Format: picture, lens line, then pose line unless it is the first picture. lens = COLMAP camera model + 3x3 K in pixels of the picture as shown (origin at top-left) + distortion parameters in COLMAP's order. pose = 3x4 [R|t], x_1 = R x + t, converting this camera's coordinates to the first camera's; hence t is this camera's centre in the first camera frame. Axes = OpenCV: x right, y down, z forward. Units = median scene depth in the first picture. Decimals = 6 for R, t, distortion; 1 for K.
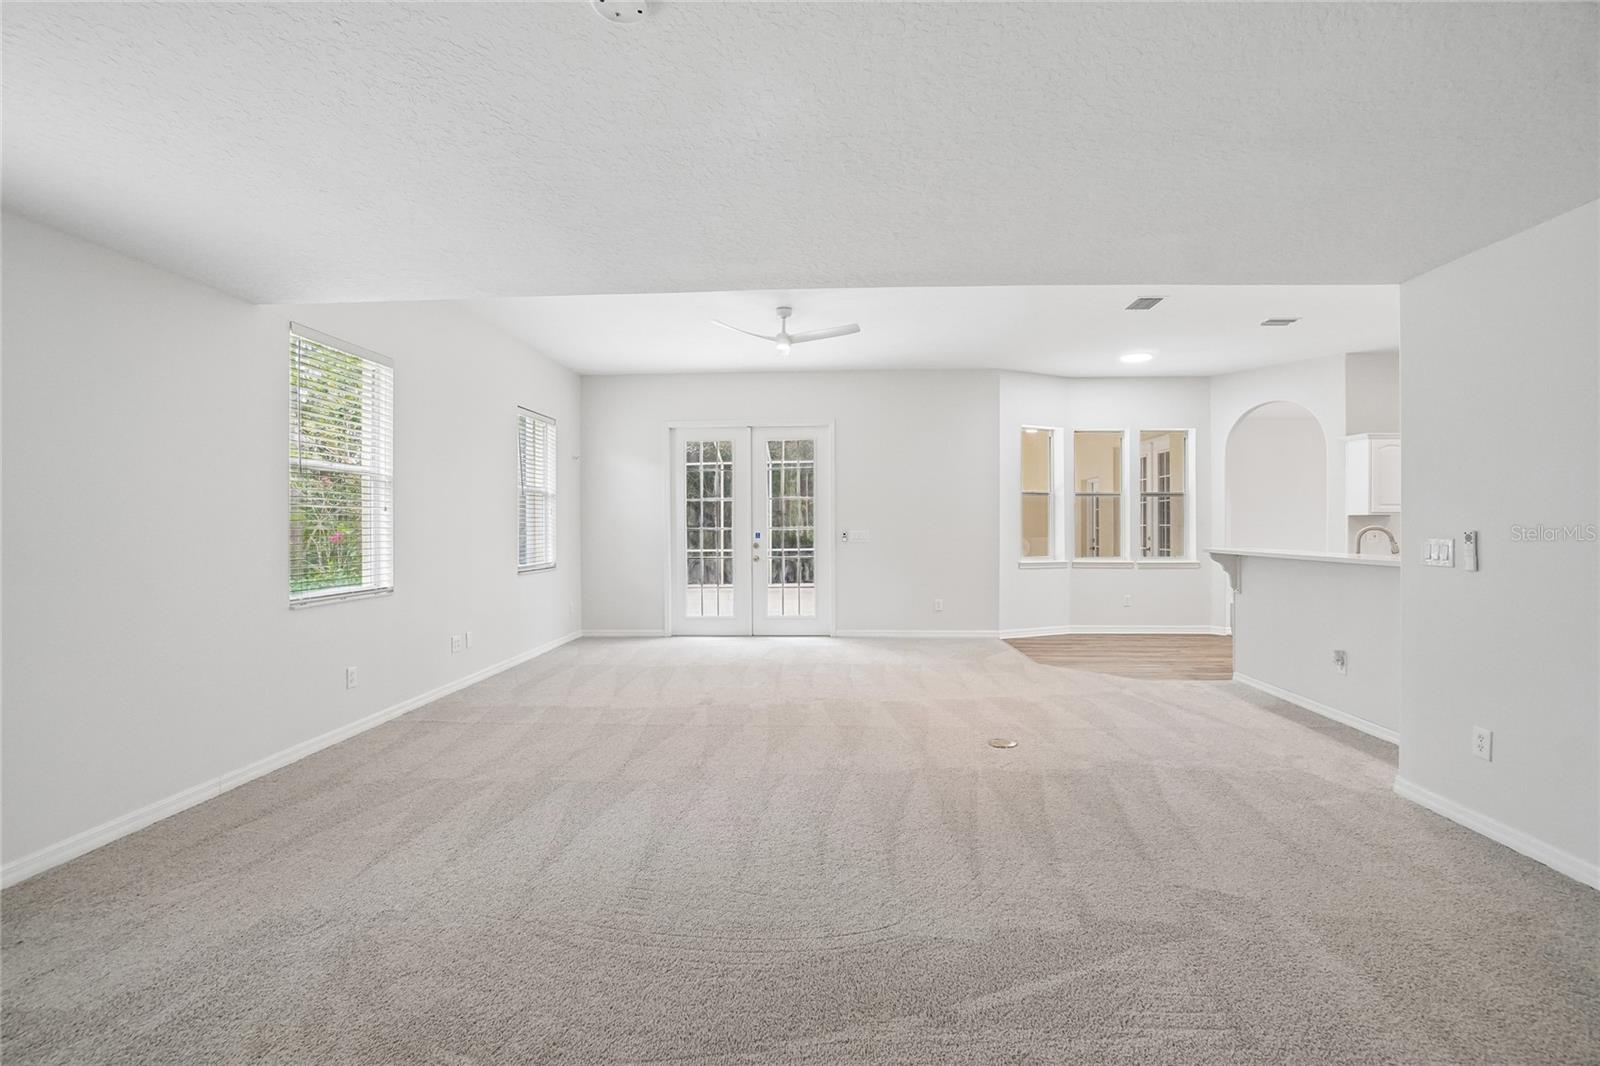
lens RADIAL K [[714.9, 0, 801.1], [0, 714.9, 543.2], [0, 0, 1]] dist [-0.061459, 0.021731]
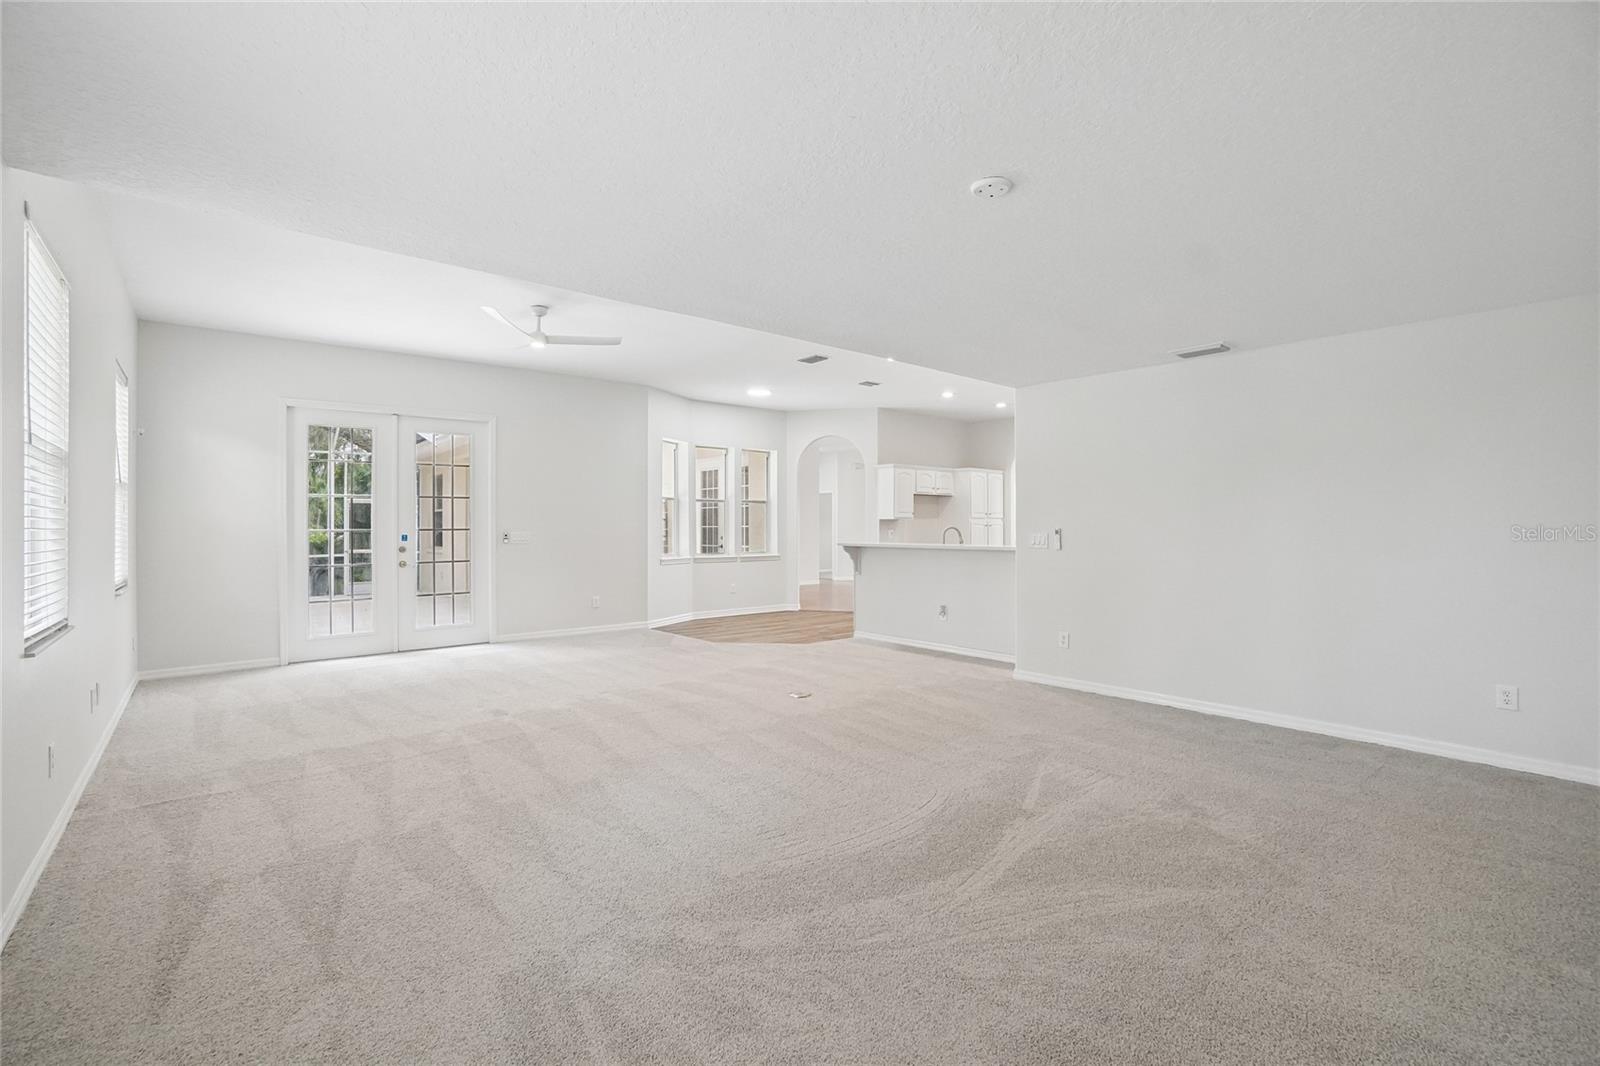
lens RADIAL K [[714.9, 0, 803.4], [0, 714.9, 539.2], [0, 0, 1]] dist [-0.061459, 0.021731]
pose [[0.719780, -0.011541, 0.694106, -0.443009], [0.017686, 0.999842, -0.001715, 0.001534], [-0.693977, 0.013510, 0.719871, 0.042593]]
